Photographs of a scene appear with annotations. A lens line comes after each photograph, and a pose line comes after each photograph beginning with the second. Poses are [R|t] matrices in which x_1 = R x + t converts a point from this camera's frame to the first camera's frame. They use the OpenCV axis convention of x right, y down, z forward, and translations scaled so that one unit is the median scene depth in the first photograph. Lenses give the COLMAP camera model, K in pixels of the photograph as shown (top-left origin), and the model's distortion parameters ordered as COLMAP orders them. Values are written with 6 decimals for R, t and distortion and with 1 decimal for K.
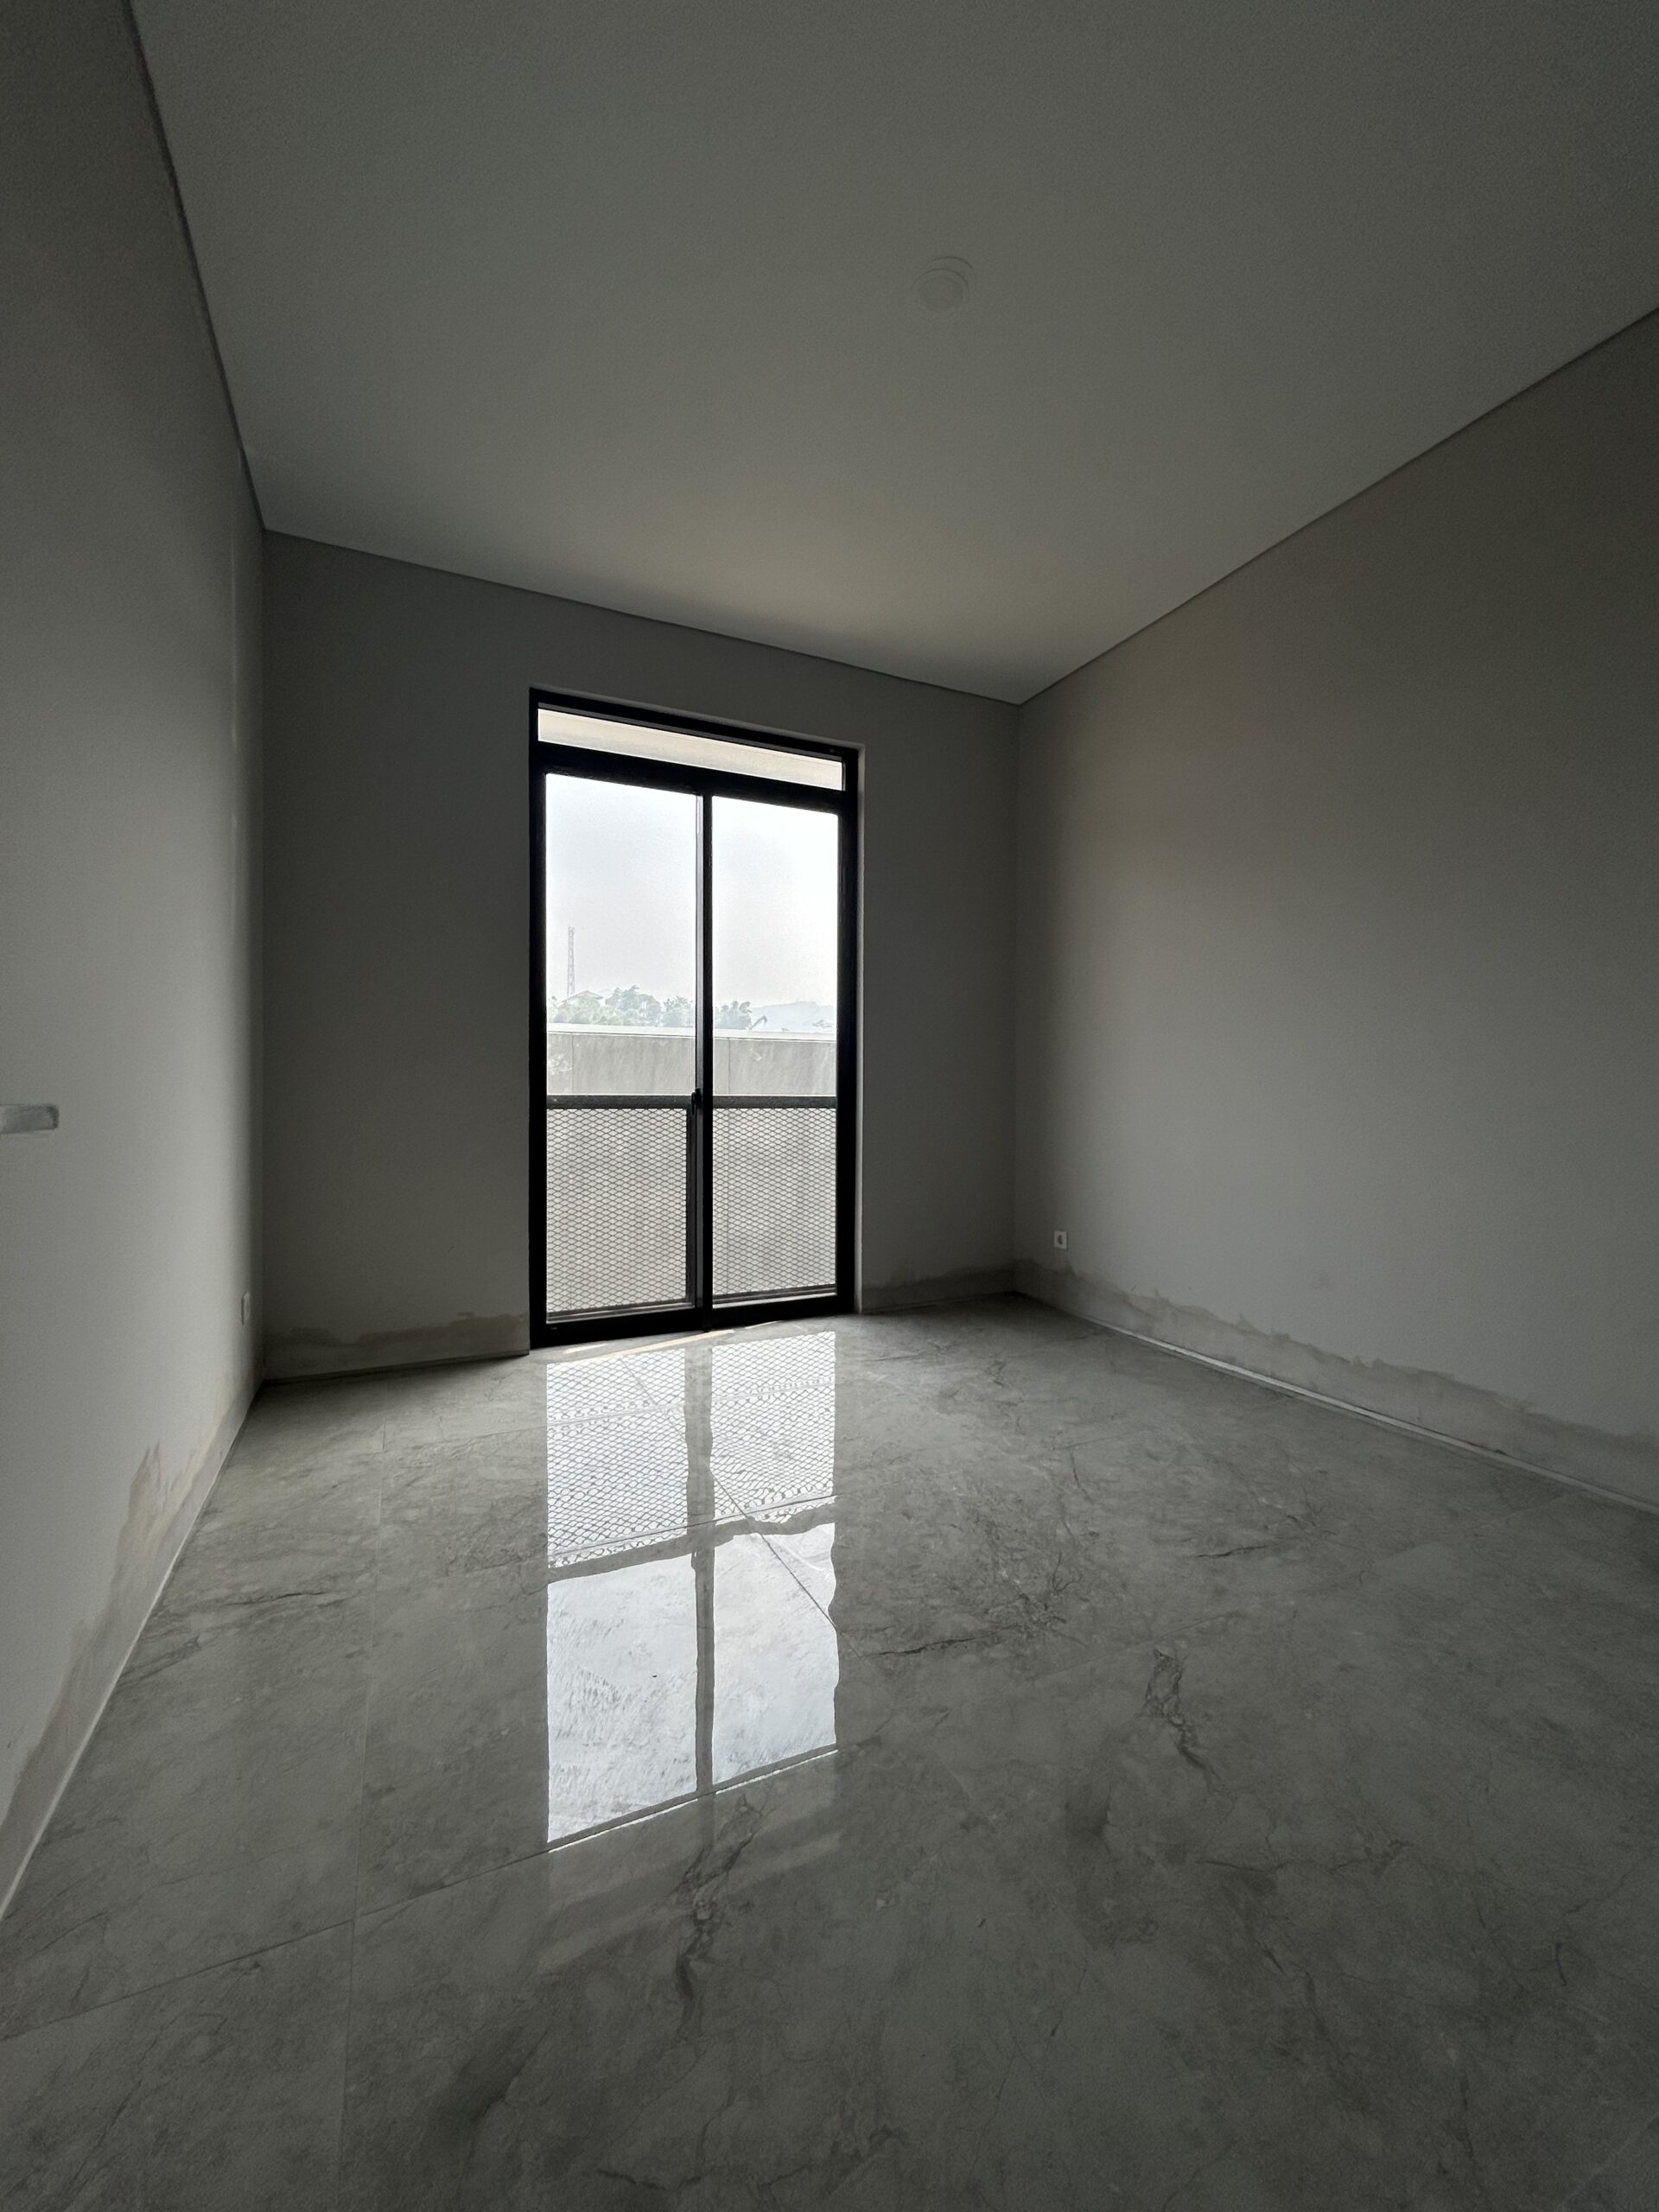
lens RADIAL K [[901.4, 0, 829.8], [0, 901.4, 1058.8], [0, 0, 1]] dist [0.014249, -0.000192]
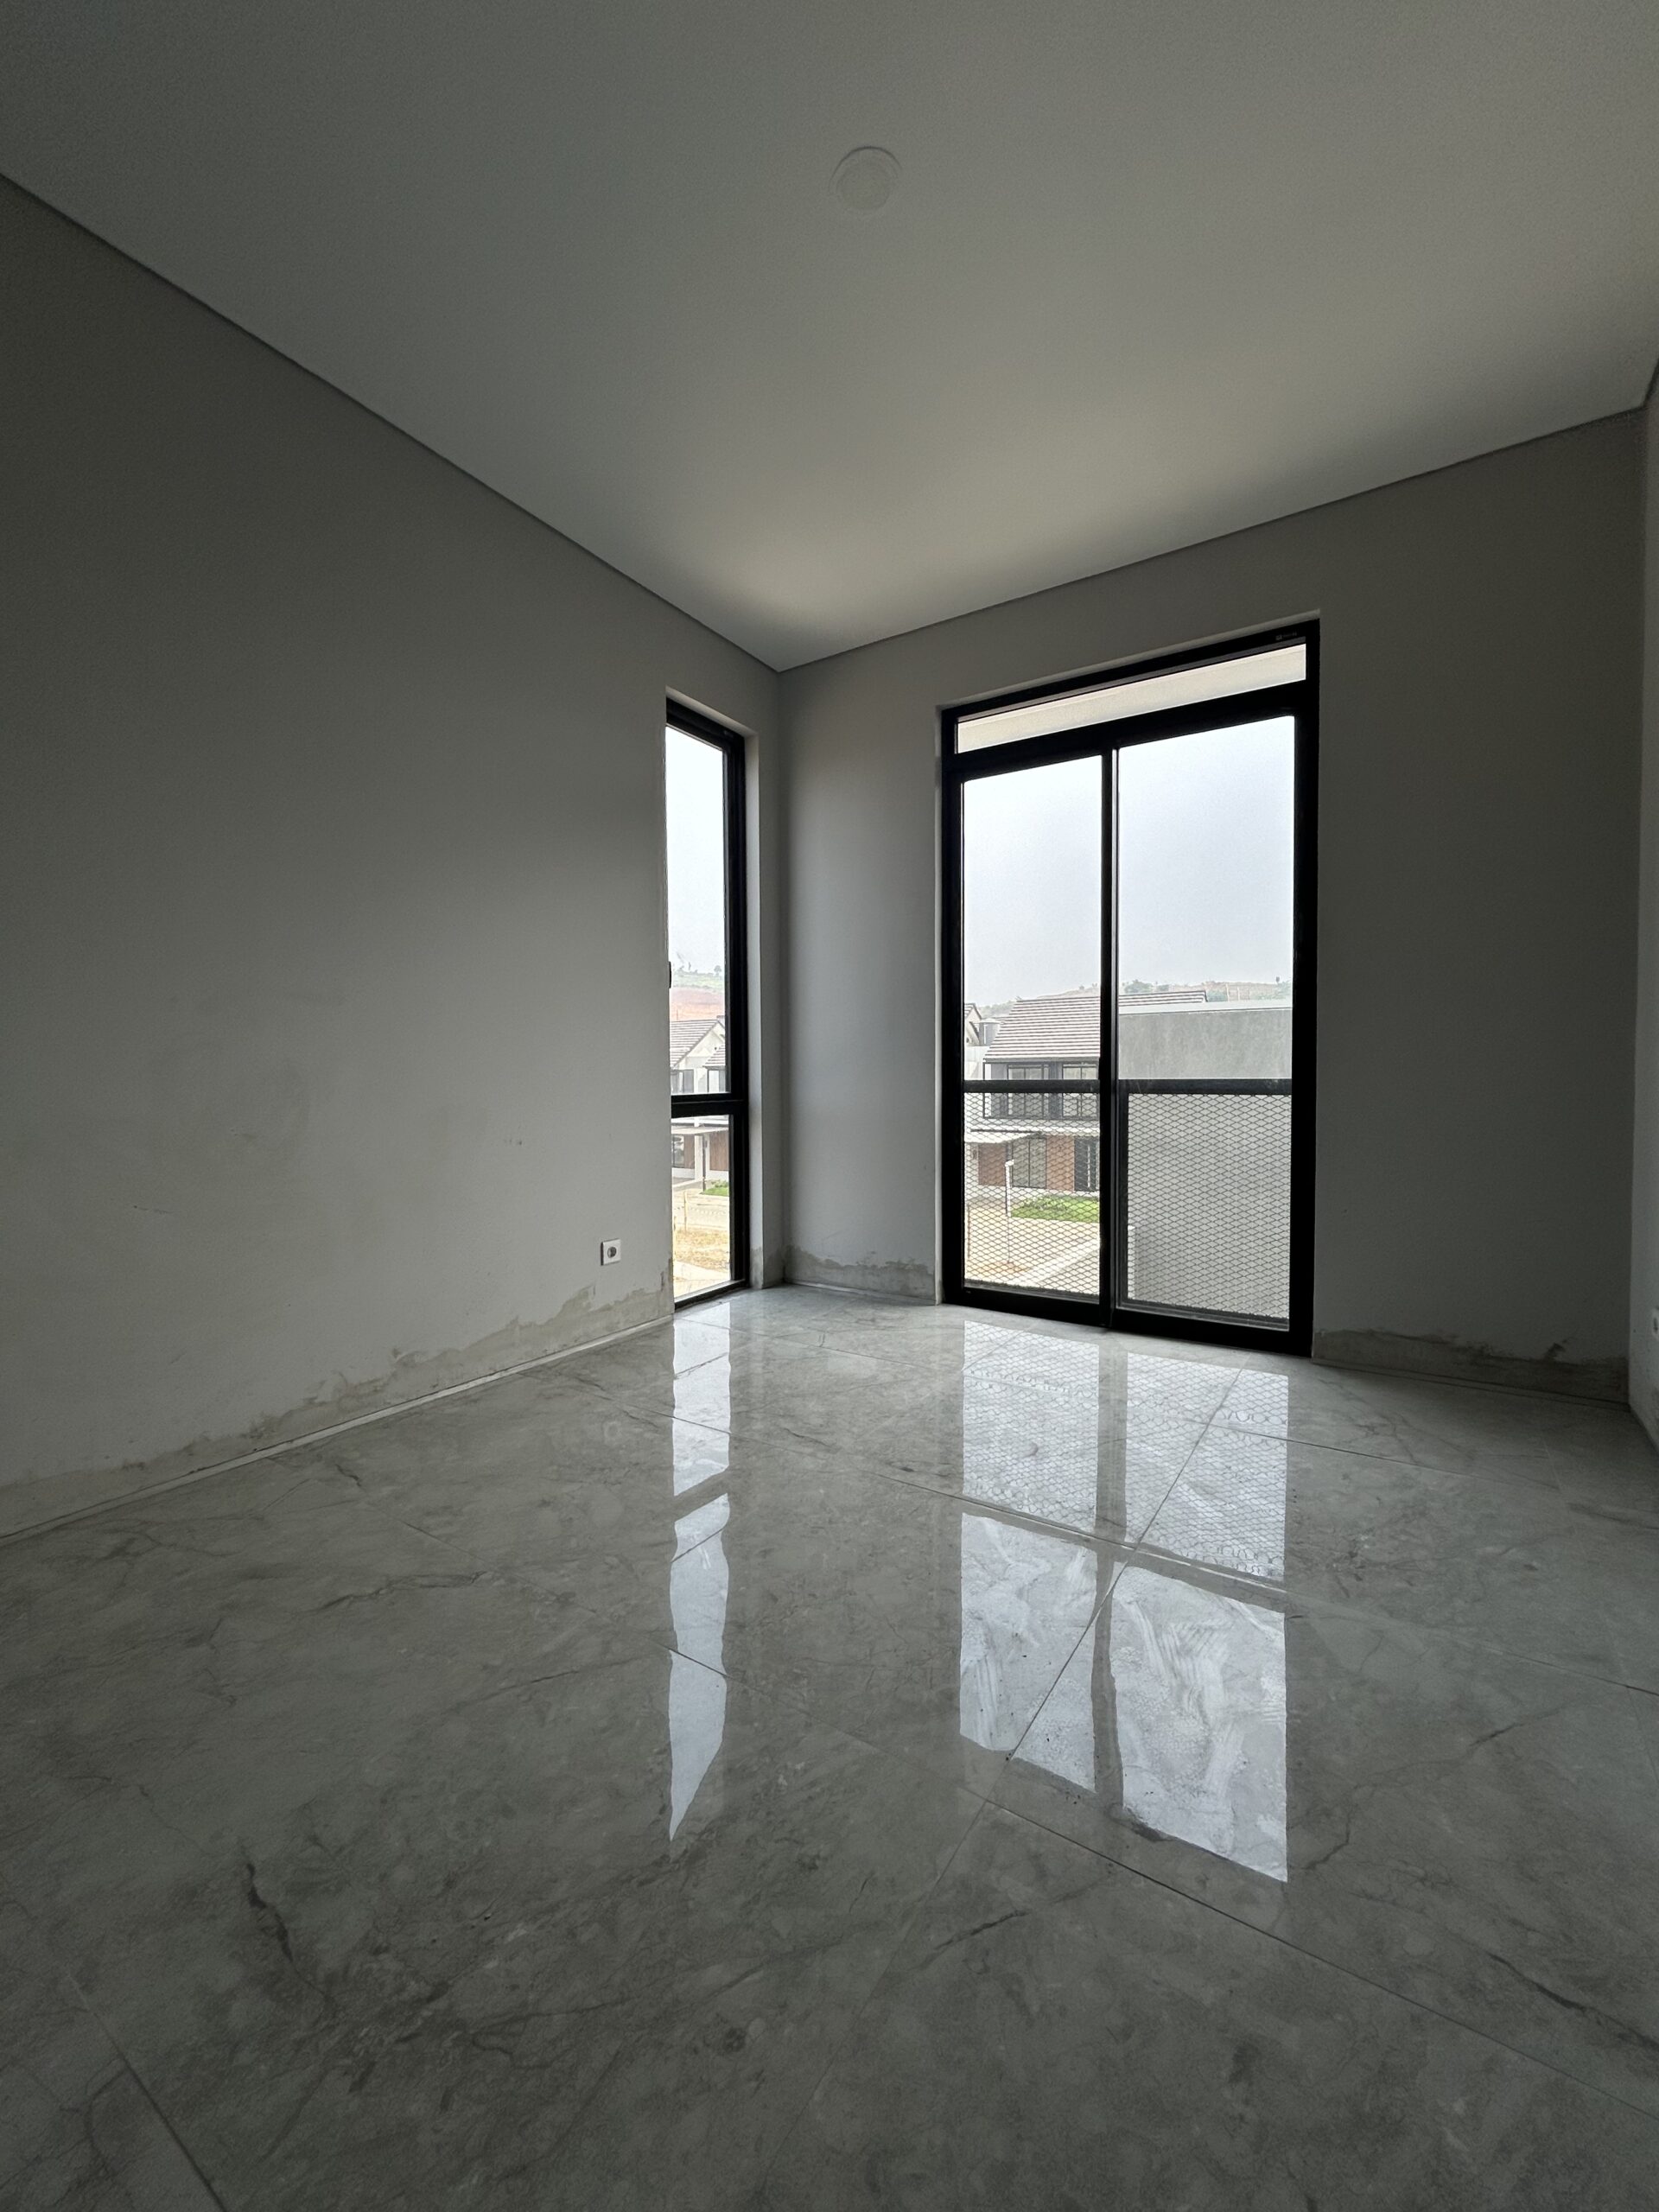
lens RADIAL K [[897.7, 0, 832.9], [0, 897.7, 1098.5], [0, 0, 1]] dist [-0.002646, -0.000595]
pose [[0.529752, 0.014037, -0.848037, 0.493255], [0.027493, 0.999053, 0.033711, 0.020884], [0.847707, -0.041173, 0.528864, 0.269476]]
